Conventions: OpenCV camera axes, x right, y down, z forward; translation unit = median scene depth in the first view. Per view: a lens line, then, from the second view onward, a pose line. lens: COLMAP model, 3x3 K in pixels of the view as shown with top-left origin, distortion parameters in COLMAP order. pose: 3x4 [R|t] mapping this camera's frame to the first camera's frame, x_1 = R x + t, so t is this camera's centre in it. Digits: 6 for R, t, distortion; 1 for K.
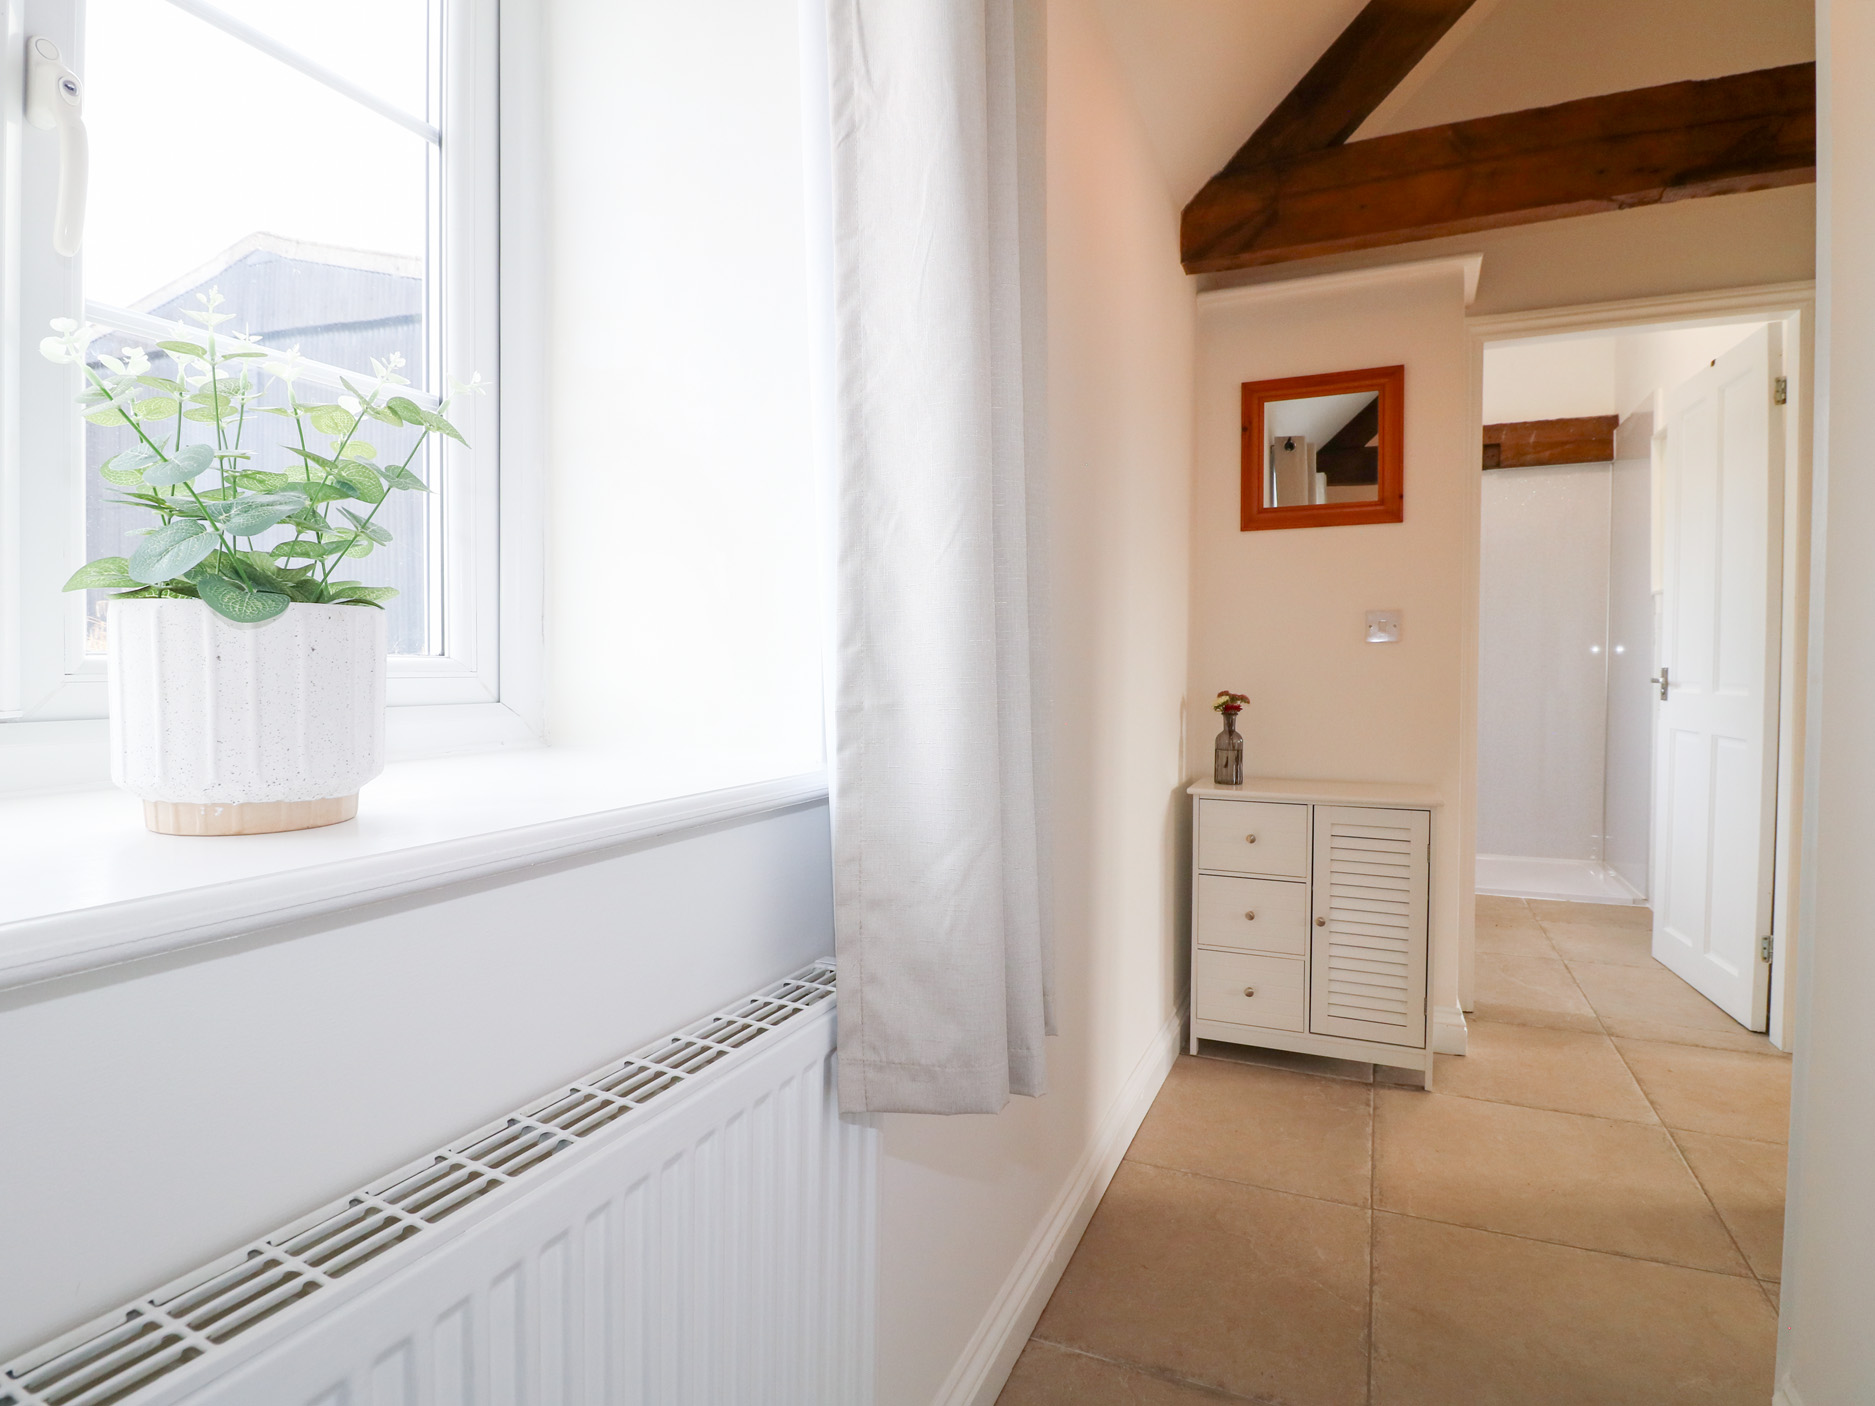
lens RADIAL K [[986.8, 0, 937.5], [0, 986.8, 703.0], [0, 0, 1]] dist [0.014031, -0.021866]
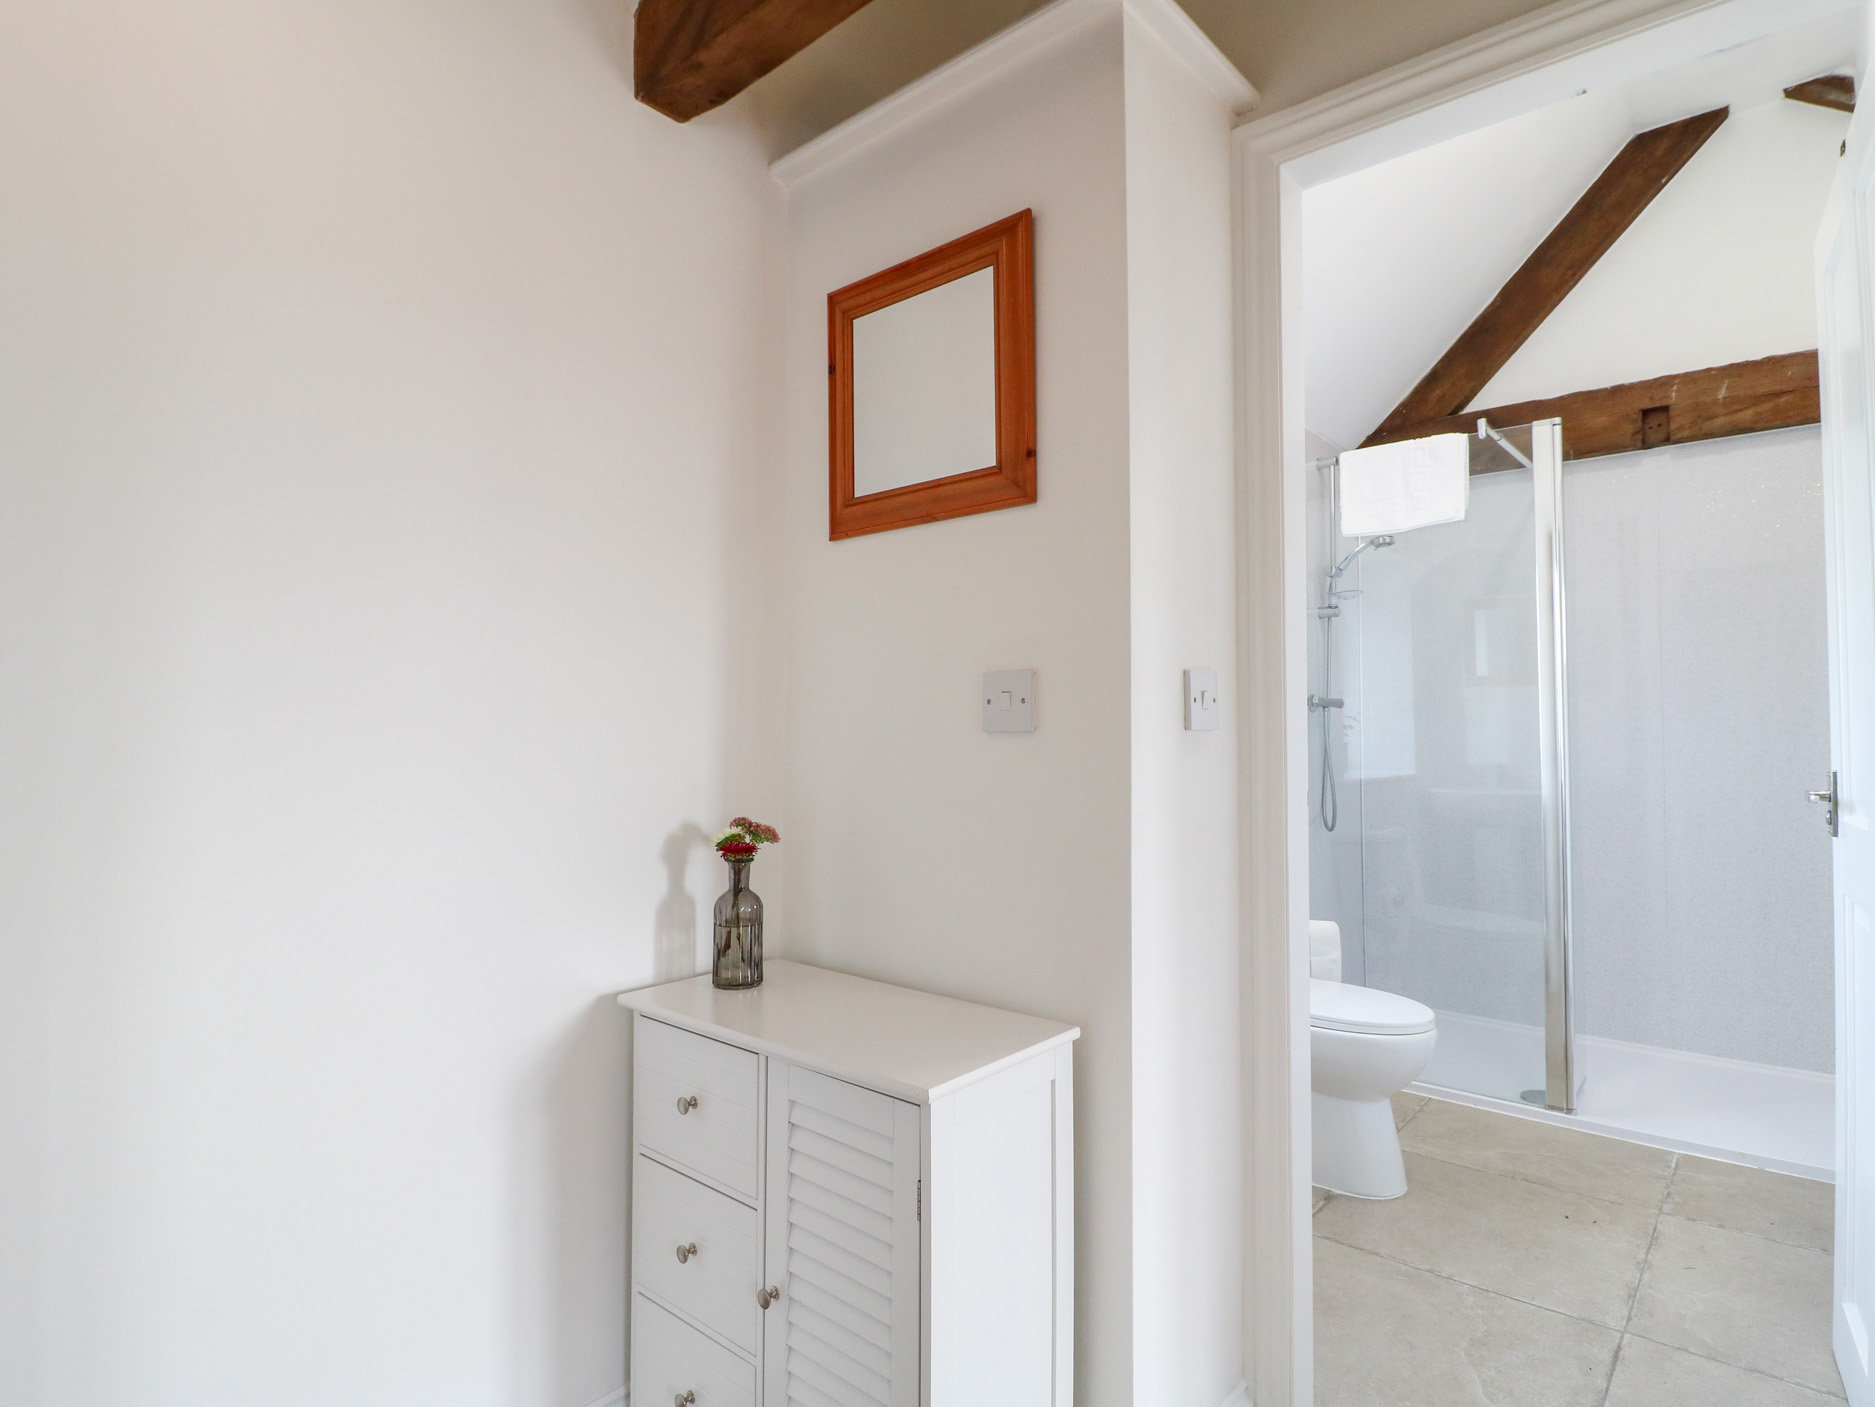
lens RADIAL K [[986.8, 0, 937.5], [0, 986.8, 703.5], [0, 0, 1]] dist [0.014031, -0.021866]
pose [[0.956061, -0.010029, -0.292995, 0.535789], [-0.009437, 0.997844, -0.064948, -0.039524], [0.293014, 0.064859, 0.953906, 0.462345]]
